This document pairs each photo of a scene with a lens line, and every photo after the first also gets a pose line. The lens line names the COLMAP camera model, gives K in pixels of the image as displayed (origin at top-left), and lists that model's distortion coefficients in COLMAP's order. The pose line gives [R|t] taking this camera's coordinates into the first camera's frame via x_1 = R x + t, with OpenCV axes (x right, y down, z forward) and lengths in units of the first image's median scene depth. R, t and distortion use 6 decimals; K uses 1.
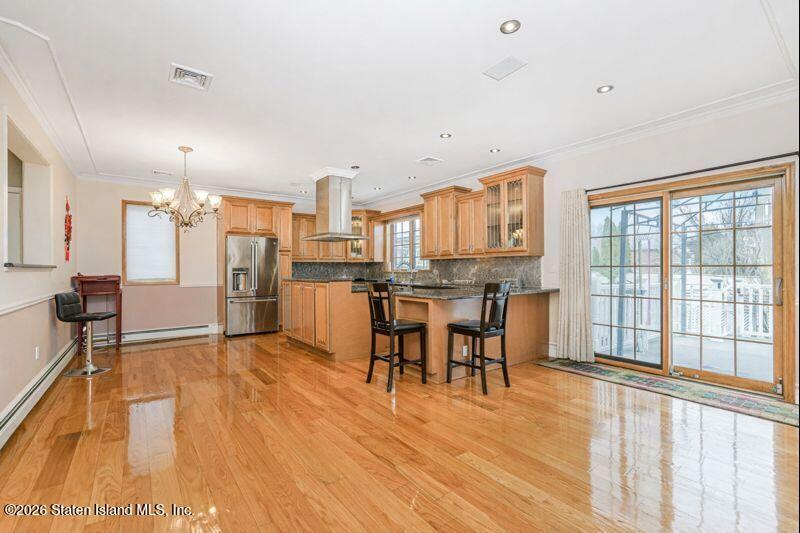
lens RADIAL K [[354.7, 0, 400.0], [0, 354.7, 266.5], [0, 0, 1]] dist [-0.000858, -0.000034]
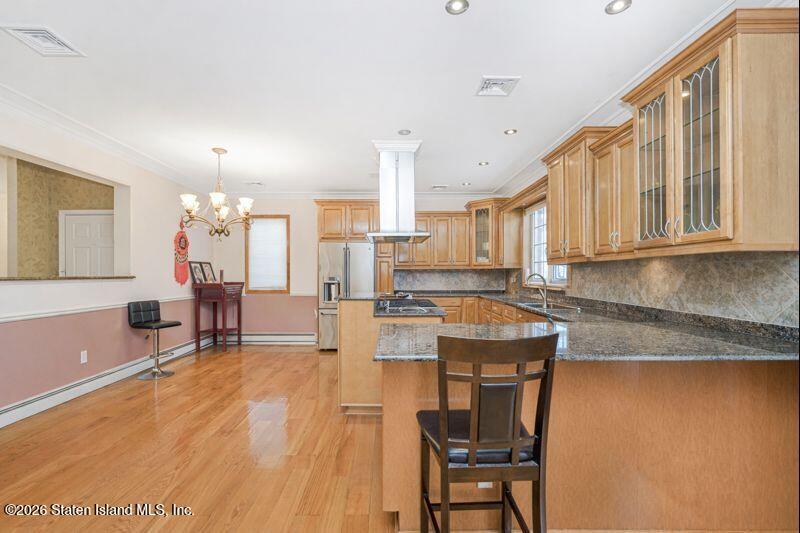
lens RADIAL K [[348.5, 0, 398.3], [0, 348.5, 275.8], [0, 0, 1]] dist [0.001855, 0.000132]
pose [[0.812117, 0.001806, -0.583491, 0.220590], [0.005243, 0.999932, 0.010391, -0.007425], [0.583471, -0.011498, 0.812053, 0.375687]]
